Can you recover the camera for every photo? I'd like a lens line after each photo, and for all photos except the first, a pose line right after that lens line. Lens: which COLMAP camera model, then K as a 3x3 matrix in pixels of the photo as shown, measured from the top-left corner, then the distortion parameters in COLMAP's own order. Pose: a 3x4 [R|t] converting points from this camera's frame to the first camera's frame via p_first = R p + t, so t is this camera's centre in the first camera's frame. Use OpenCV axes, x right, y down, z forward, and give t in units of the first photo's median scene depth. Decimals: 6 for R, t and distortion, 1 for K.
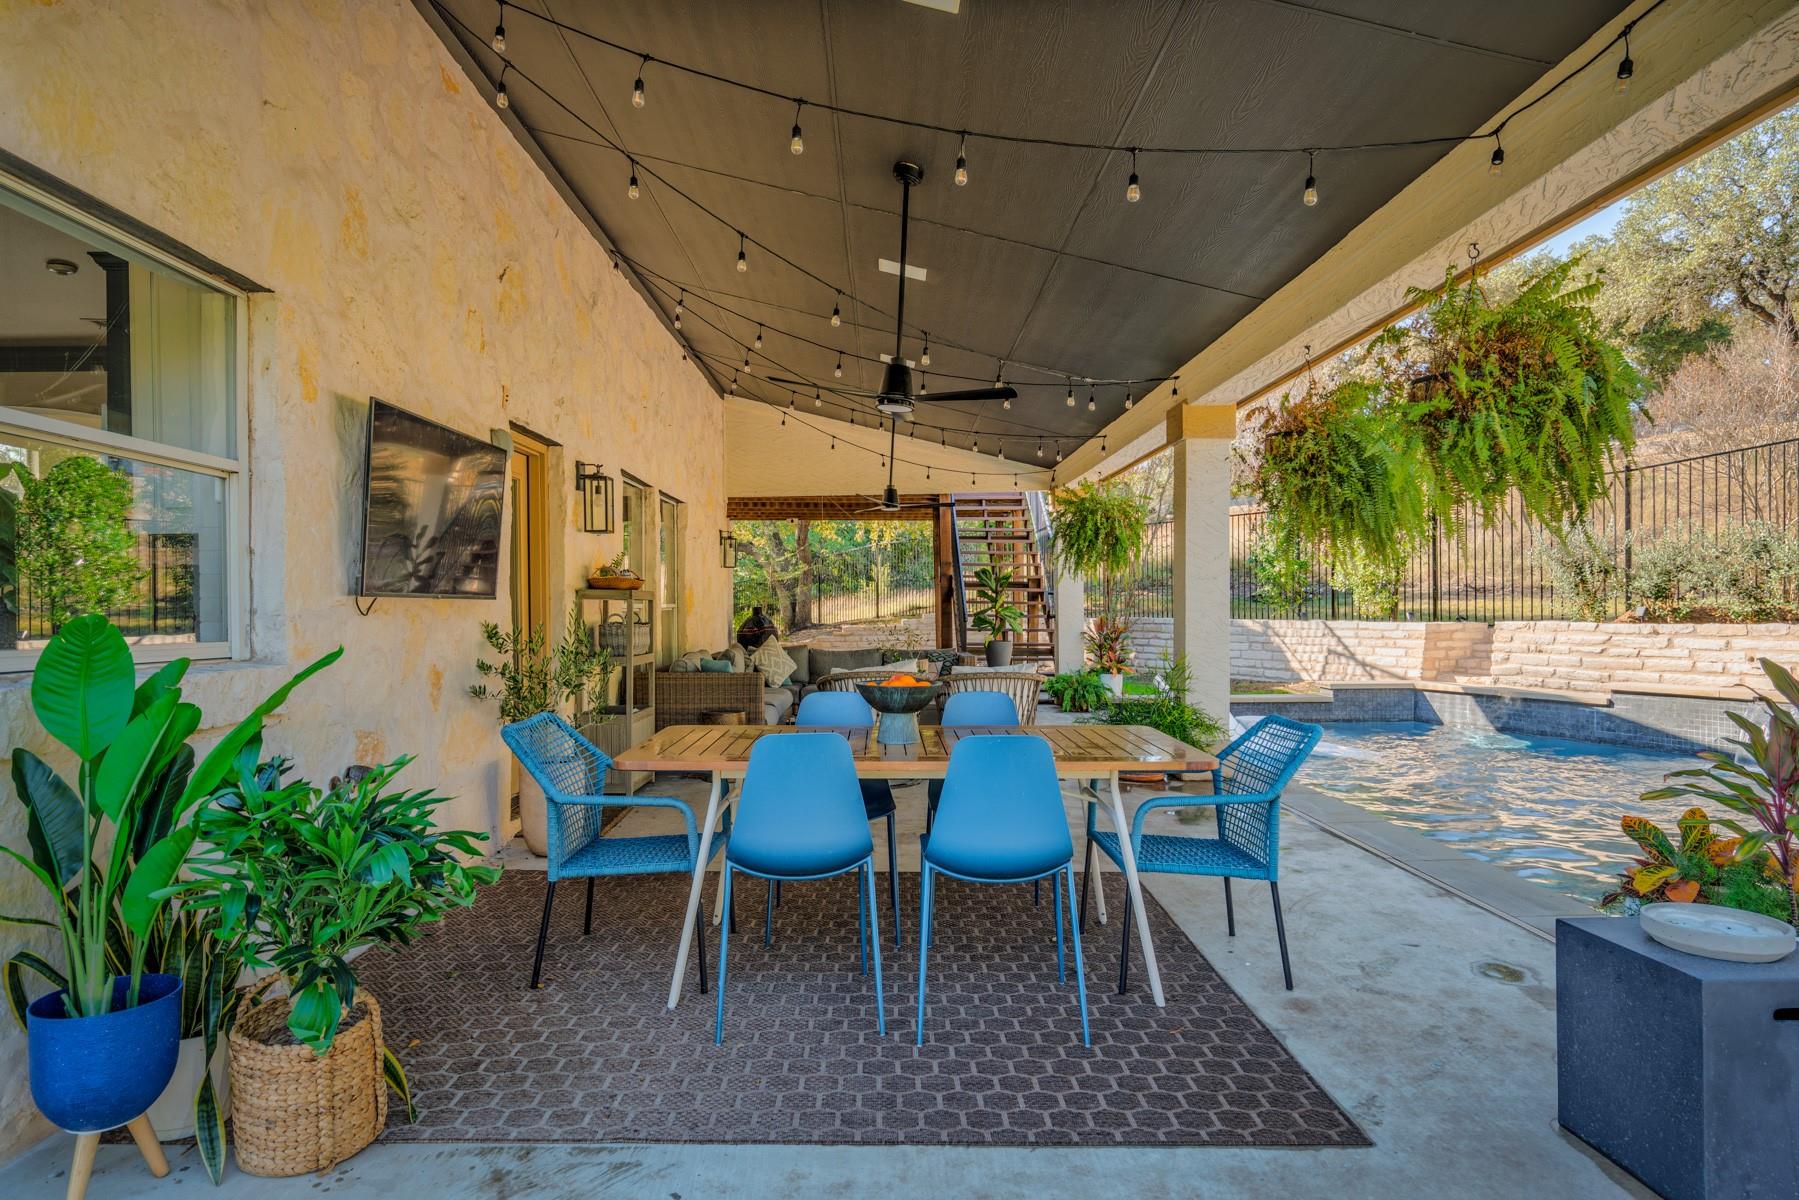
lens RADIAL K [[1028.3, 0, 899.5], [0, 1028.3, 600.0], [0, 0, 1]] dist [0.011101, 0.000399]
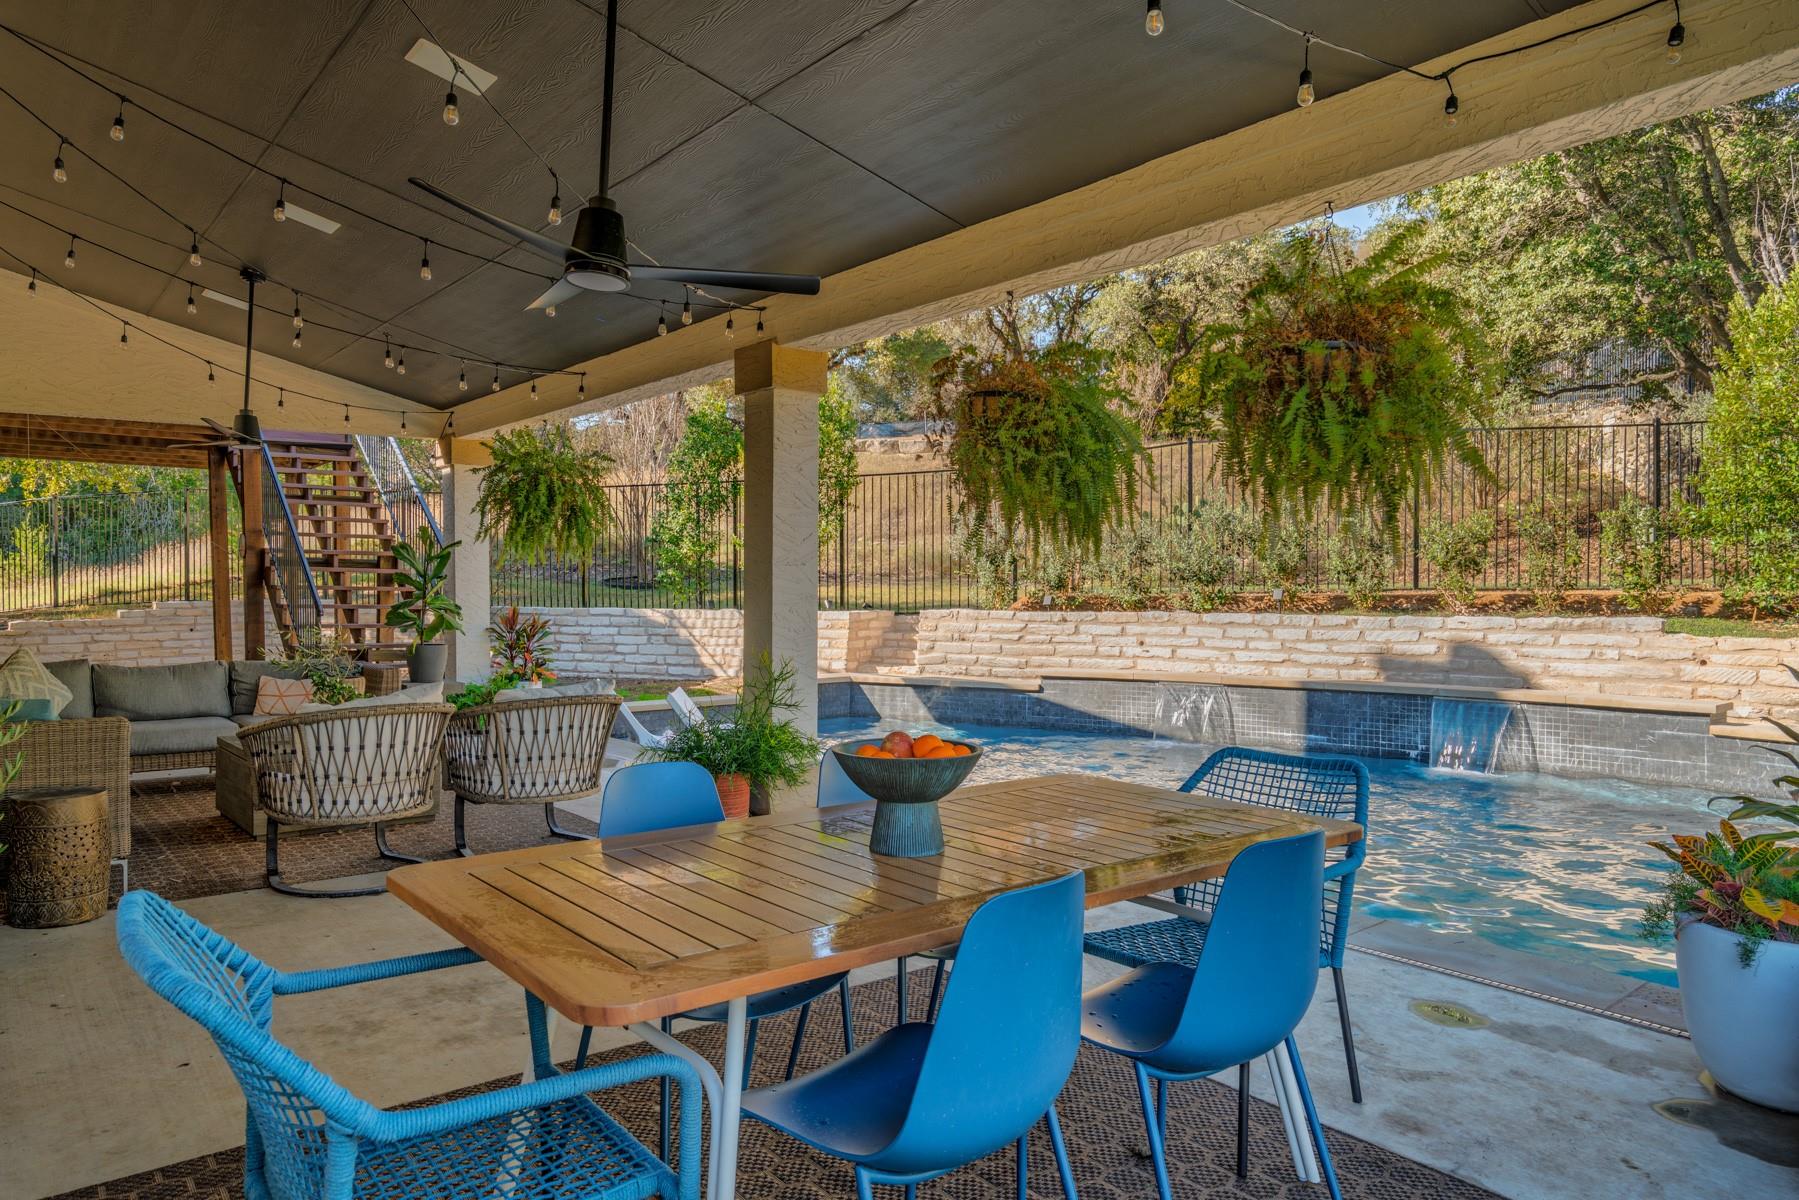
lens RADIAL K [[1152.8, 0, 899.5], [0, 1152.8, 600.0], [0, 0, 1]] dist [0.006350, 0.002536]
pose [[0.784726, -0.002537, 0.619837, -0.128986], [-0.007255, 0.999886, 0.013277, -0.003502], [-0.619800, -0.014916, 0.784618, 0.157955]]
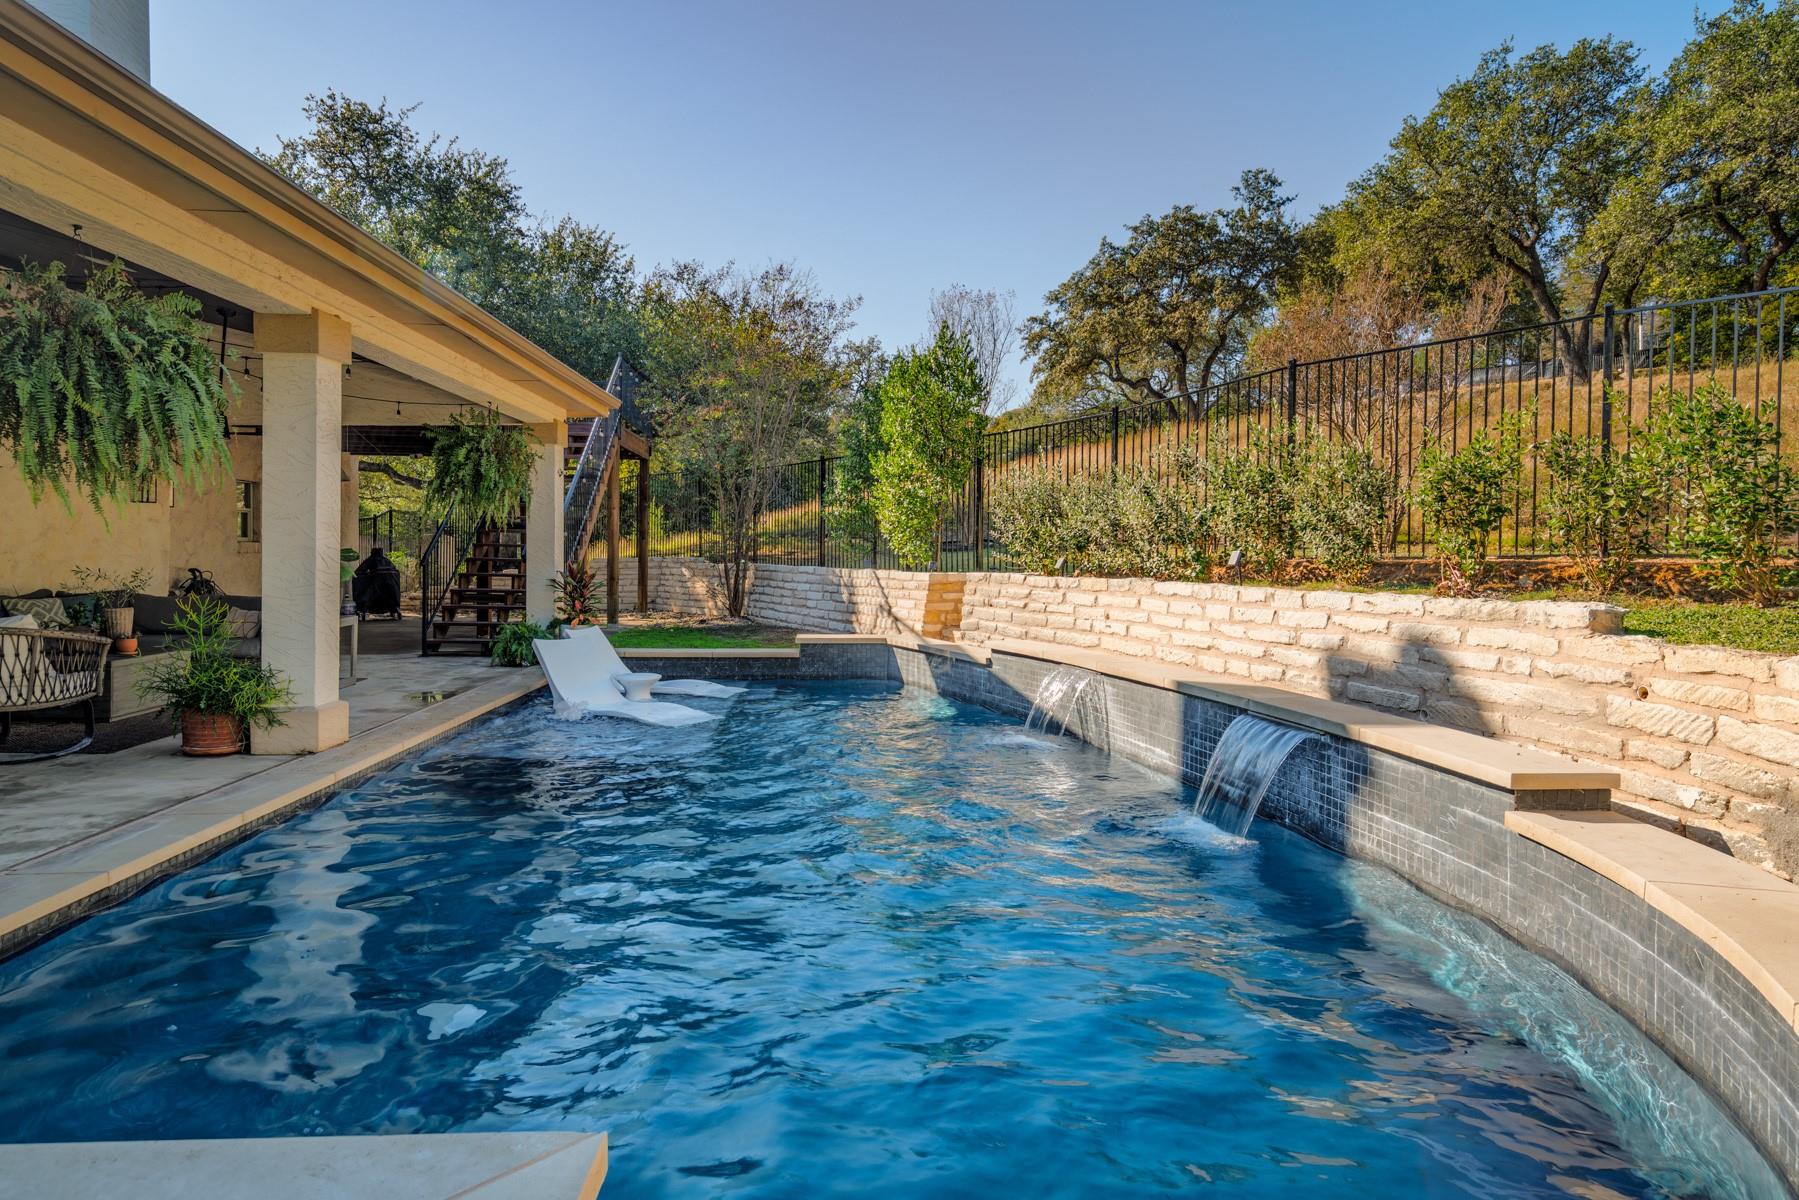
lens RADIAL K [[1025.2, 0, 875.3], [0, 1025.2, 559.8], [0, 0, 1]] dist [0.009395, 0.000580]
pose [[0.999384, 0.013612, 0.032357, 0.494340], [-0.014072, 0.999802, 0.014035, -0.002615], [-0.032160, -0.014482, 0.999378, 0.083257]]
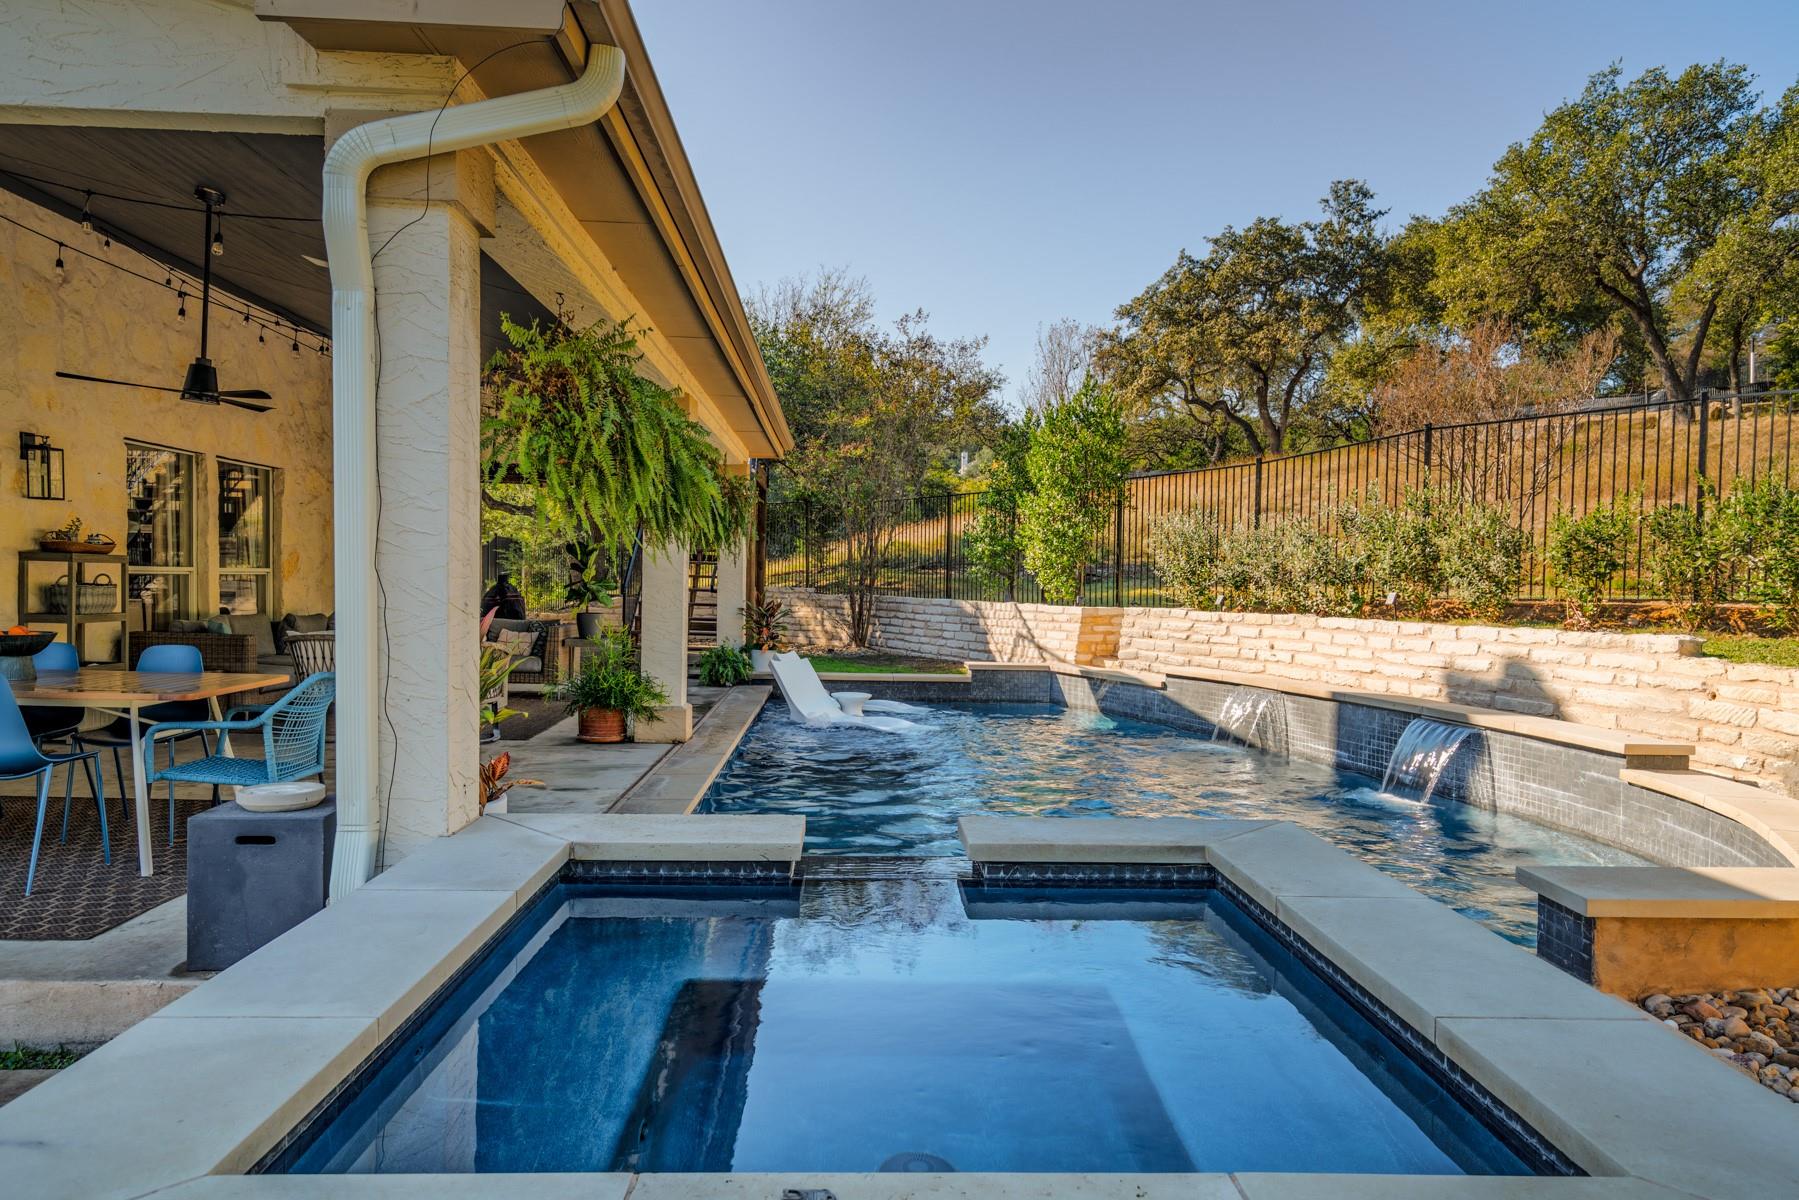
lens RADIAL K [[1152.8, 0, 899.5], [0, 1152.8, 600.0], [0, 0, 1]] dist [0.006350, 0.002536]
pose [[0.998995, 0.026178, 0.036386, 0.331284], [-0.027002, 0.999385, 0.022363, -0.006325], [-0.035778, -0.023323, 0.999088, -0.147748]]
